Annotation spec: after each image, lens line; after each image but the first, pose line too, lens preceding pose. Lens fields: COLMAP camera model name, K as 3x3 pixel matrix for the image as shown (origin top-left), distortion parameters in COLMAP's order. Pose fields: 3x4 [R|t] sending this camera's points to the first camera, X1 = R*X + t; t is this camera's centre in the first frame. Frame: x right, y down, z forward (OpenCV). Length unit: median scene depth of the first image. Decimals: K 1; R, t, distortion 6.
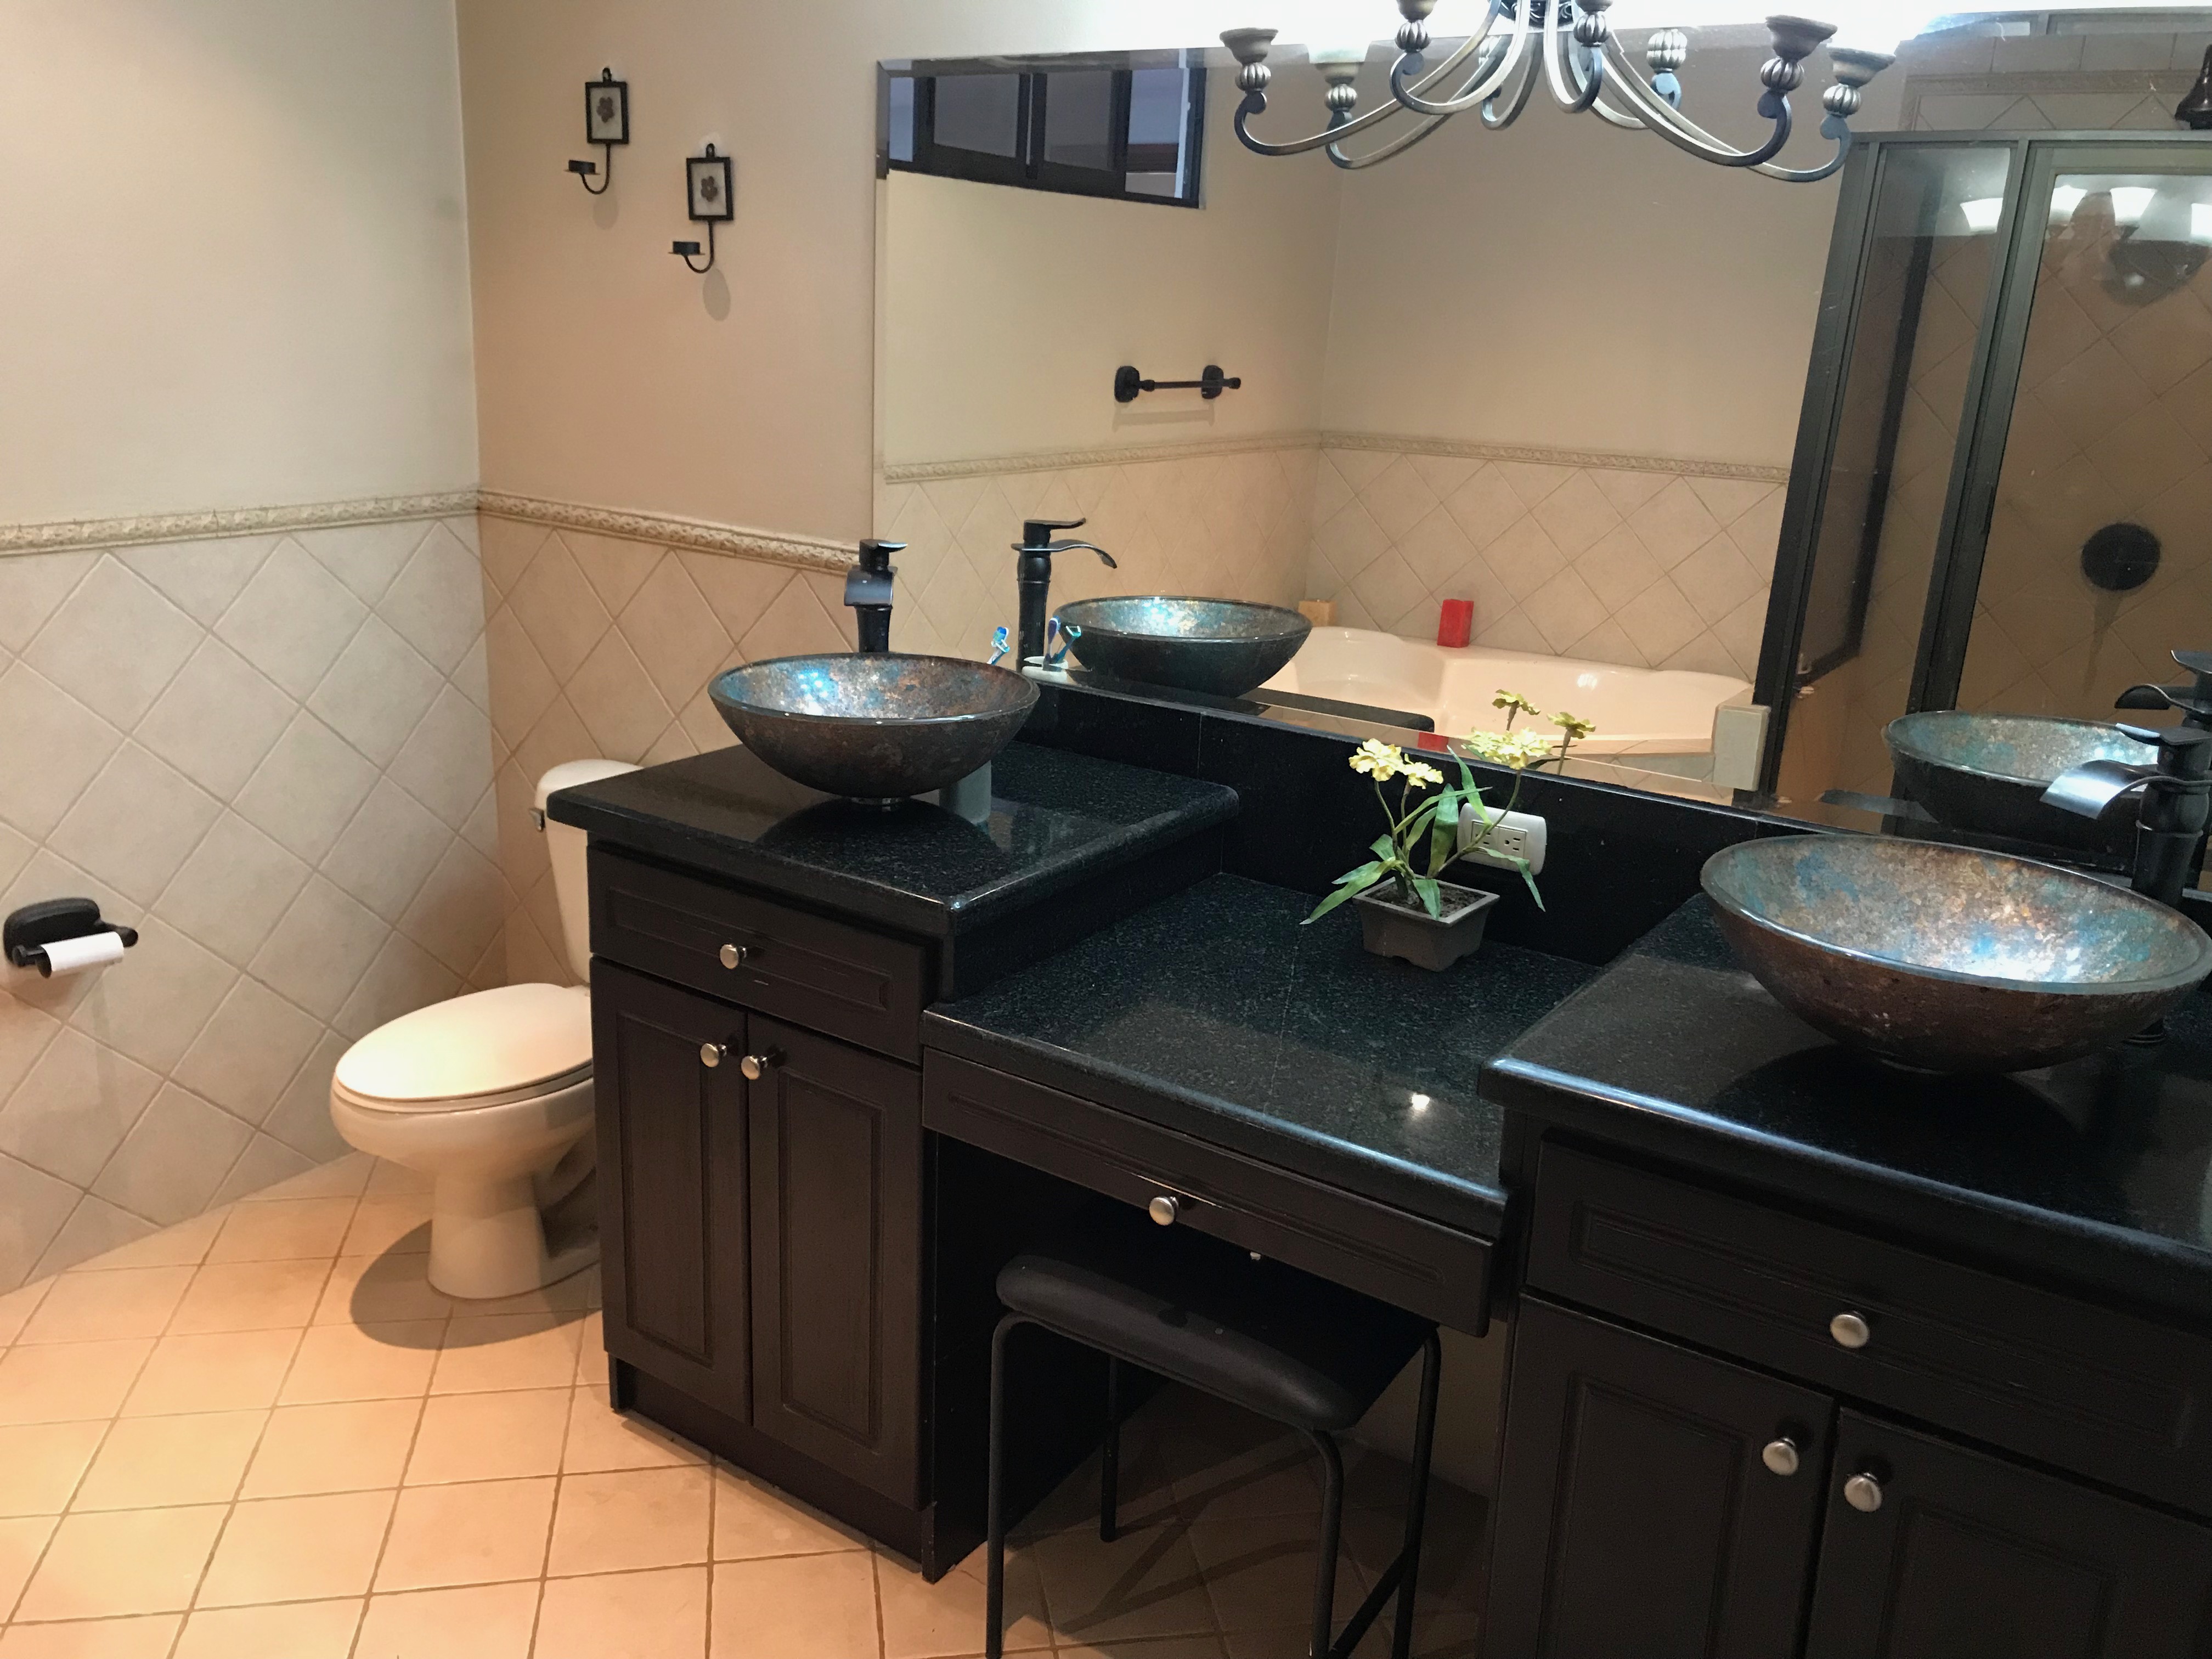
lens RADIAL K [[1789.3, 0, 1101.3], [0, 1789.3, 824.2], [0, 0, 1]] dist [0.007804, -0.014235]
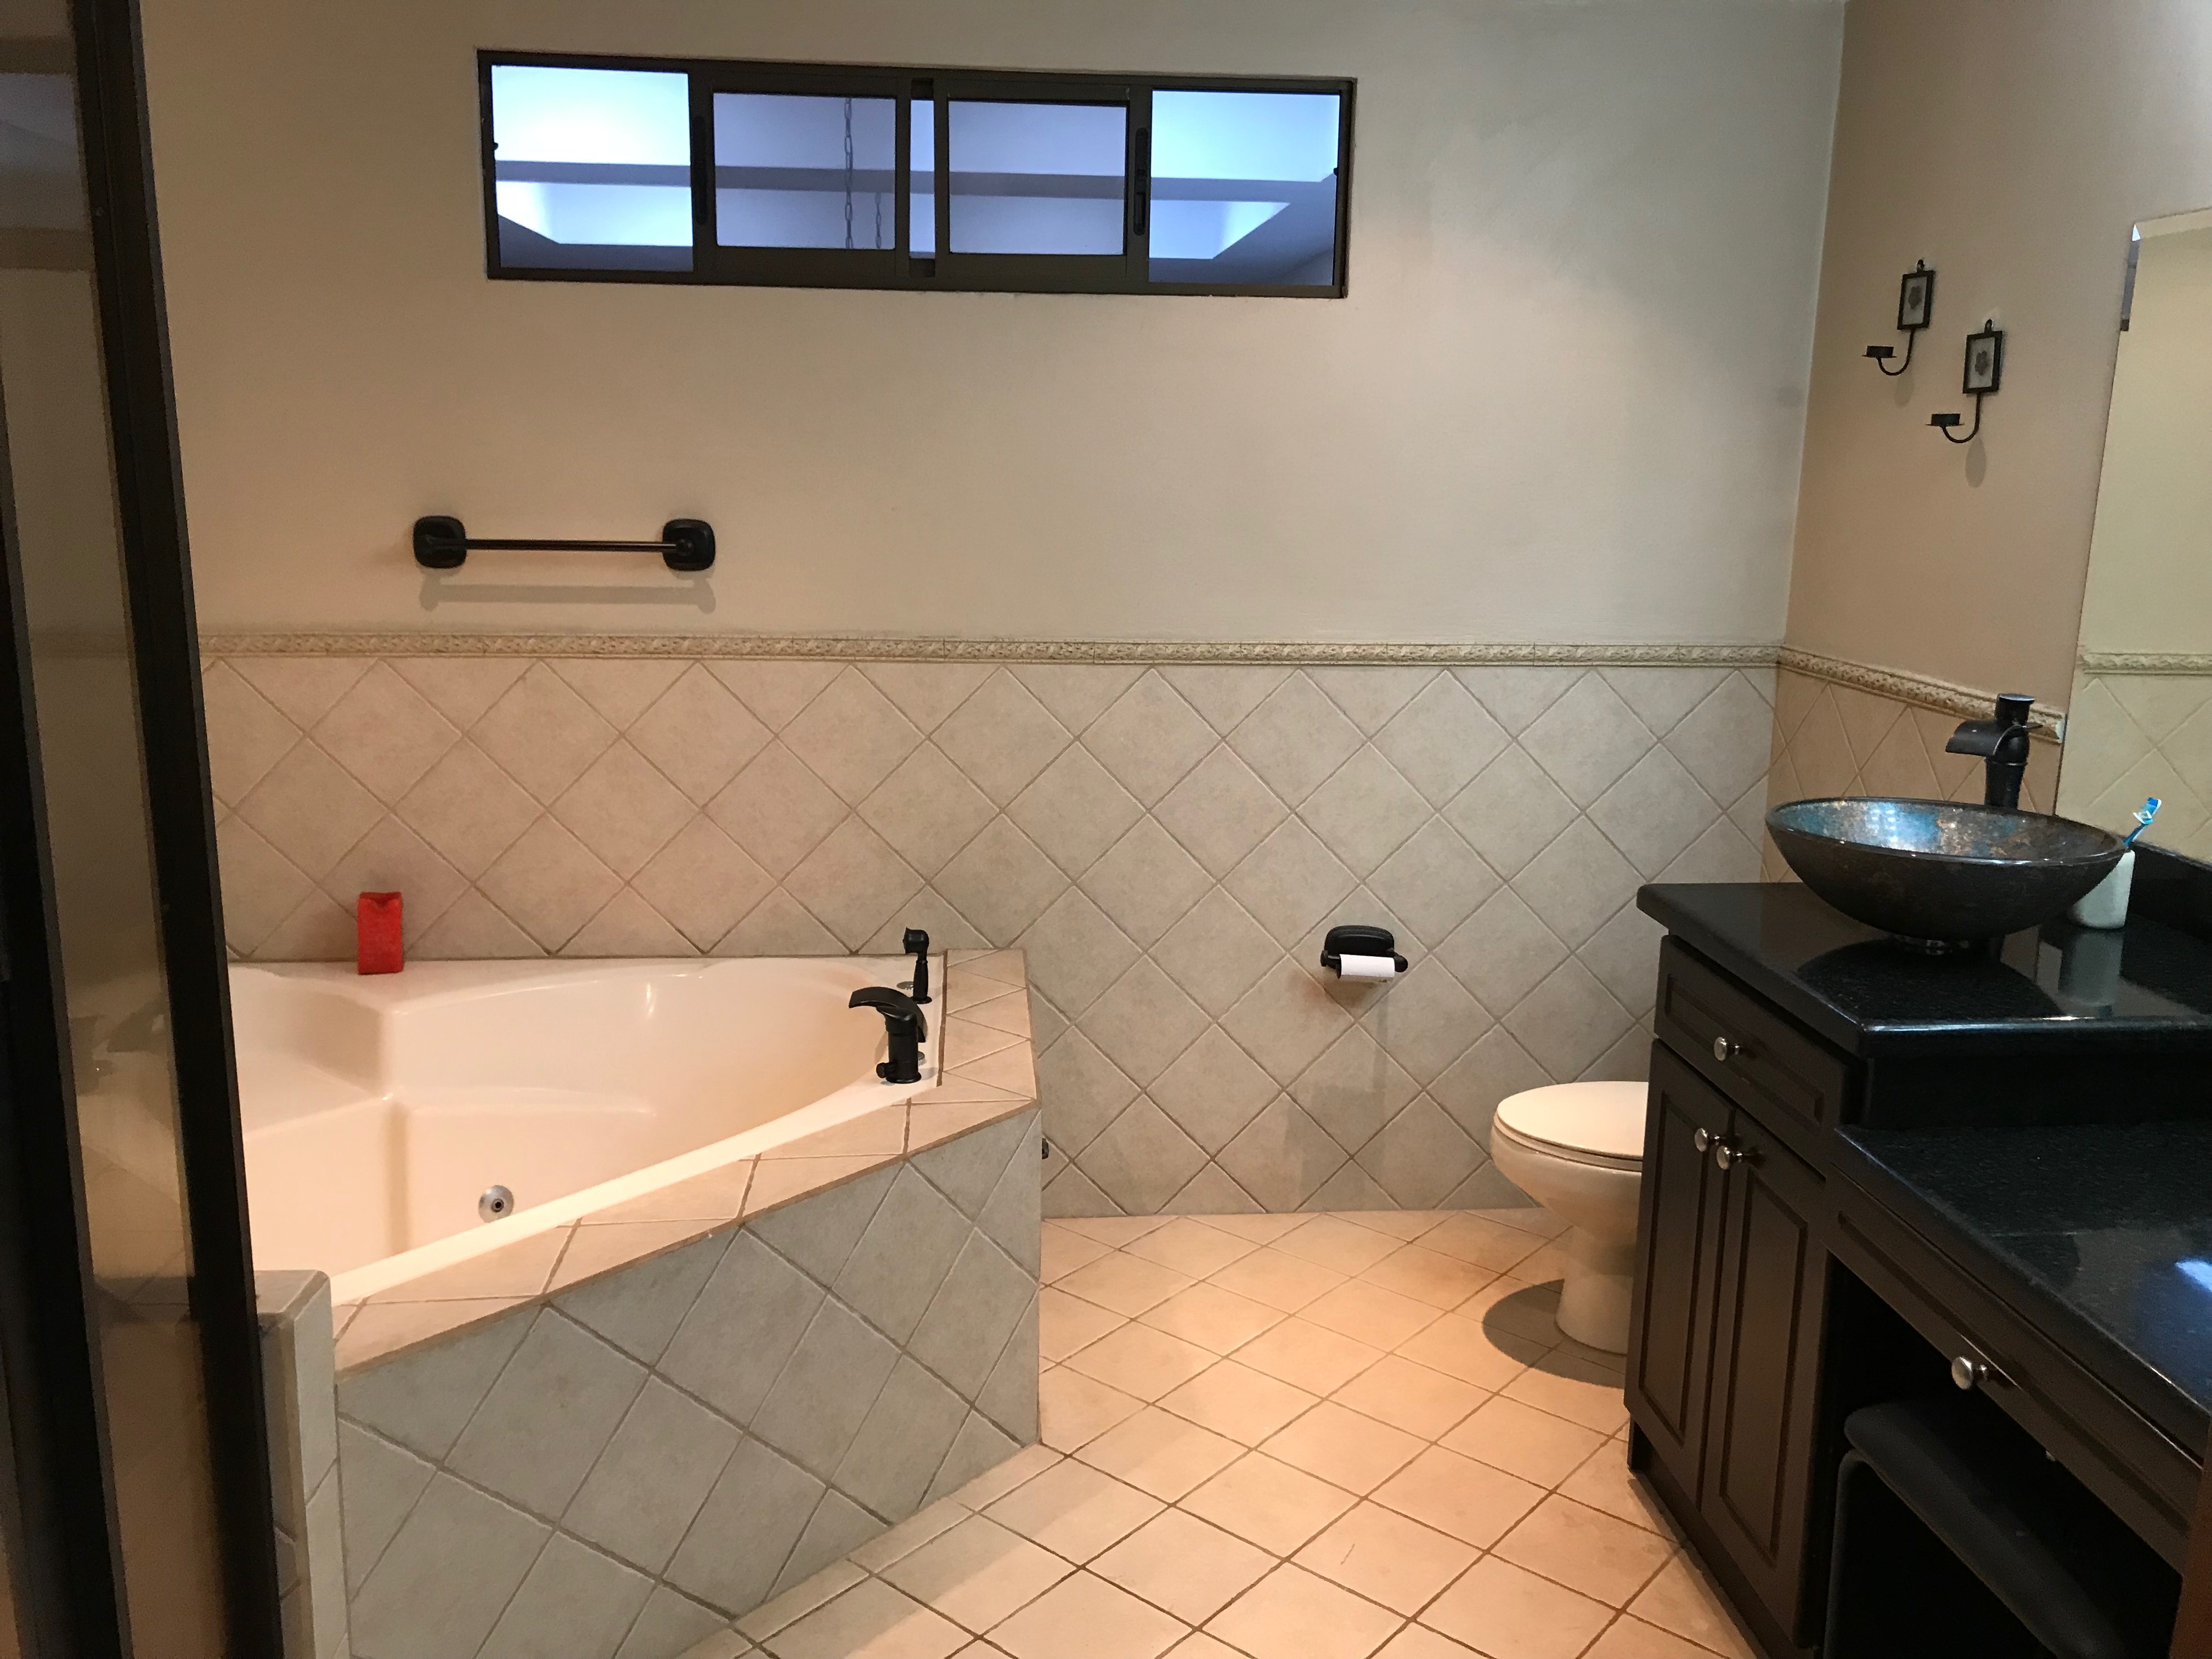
lens RADIAL K [[1789.3, 0, 1096.5], [0, 1789.3, 827.2], [0, 0, 1]] dist [0.007804, -0.014235]
pose [[0.628459, 0.127607, -0.767305, 0.281694], [-0.211653, 0.977285, -0.010827, 0.026377], [0.748494, 0.169207, 0.641191, -0.000790]]
